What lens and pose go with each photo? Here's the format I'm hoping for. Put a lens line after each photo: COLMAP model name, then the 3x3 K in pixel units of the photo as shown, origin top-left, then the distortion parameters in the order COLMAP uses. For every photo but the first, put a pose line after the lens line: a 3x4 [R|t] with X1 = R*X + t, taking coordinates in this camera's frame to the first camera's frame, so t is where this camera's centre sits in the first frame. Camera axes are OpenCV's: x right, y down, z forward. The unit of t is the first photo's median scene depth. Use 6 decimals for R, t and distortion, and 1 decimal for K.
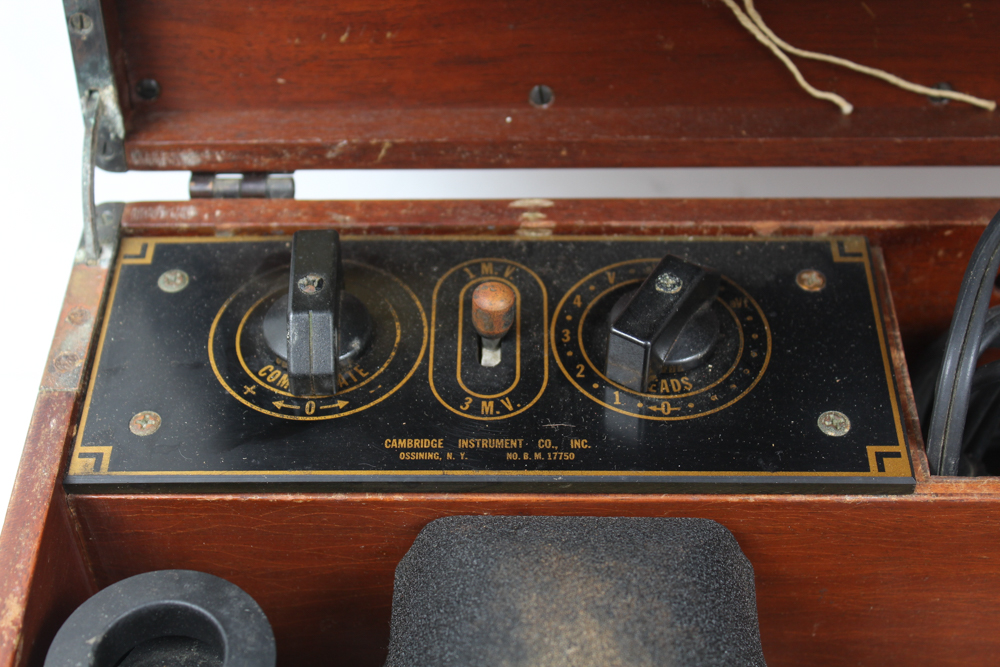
lens RADIAL K [[1760.5, 0, 499.4], [0, 1760.5, 335.2], [0, 0, 1]] dist [0.025189, 0.000000]
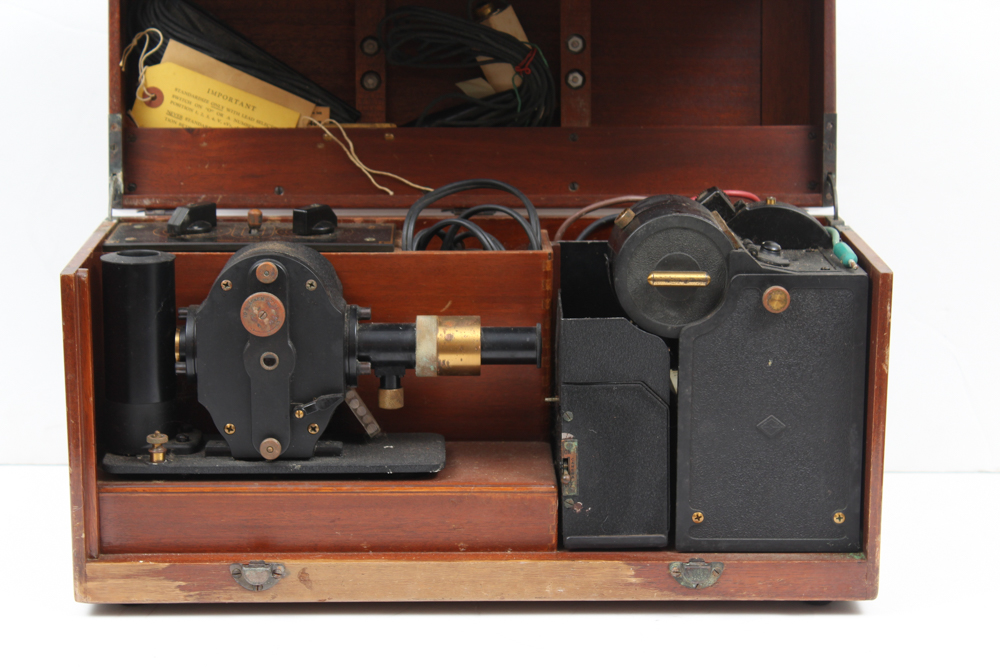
lens RADIAL K [[2375.5, 0, 482.0], [0, 2375.5, 353.0], [0, 0, 1]] dist [0.066823, 0.000000]
pose [[0.999254, 0.016315, 0.035005, 0.216432], [0.005737, 0.833631, -0.552292, 2.136231], [-0.038191, 0.552081, 0.832915, -1.952485]]
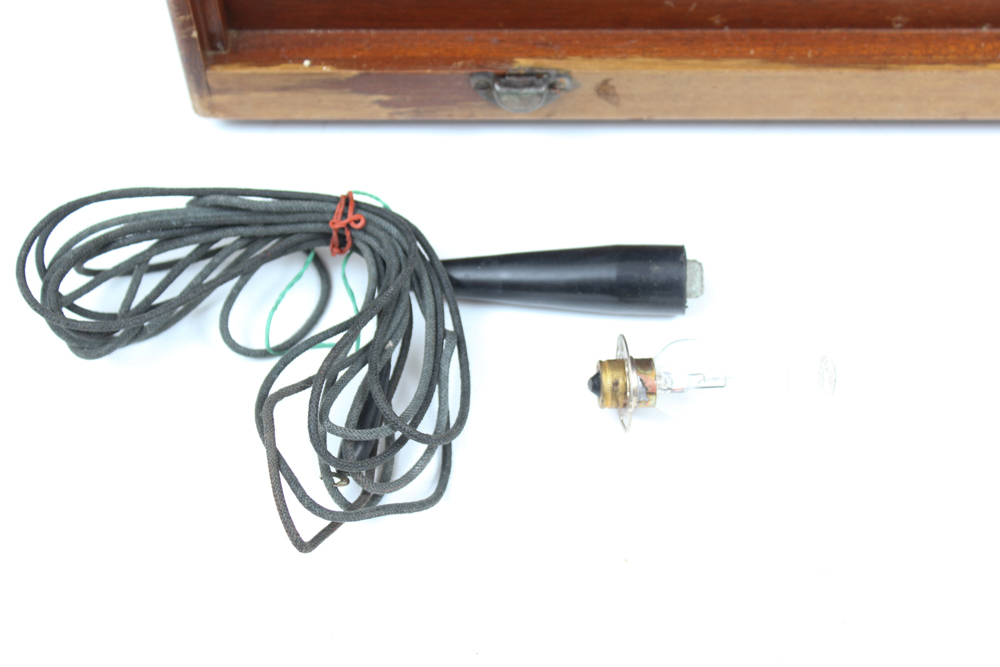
lens RADIAL K [[1760.5, 0, 491.2], [0, 1760.5, 336.3], [0, 0, 1]] dist [0.025189, 0.000000]
pose [[0.999979, 0.004448, 0.004788, -0.004119], [-0.005215, 0.984663, 0.174387, 0.506412], [-0.003939, -0.174408, 0.984666, -0.351919]]
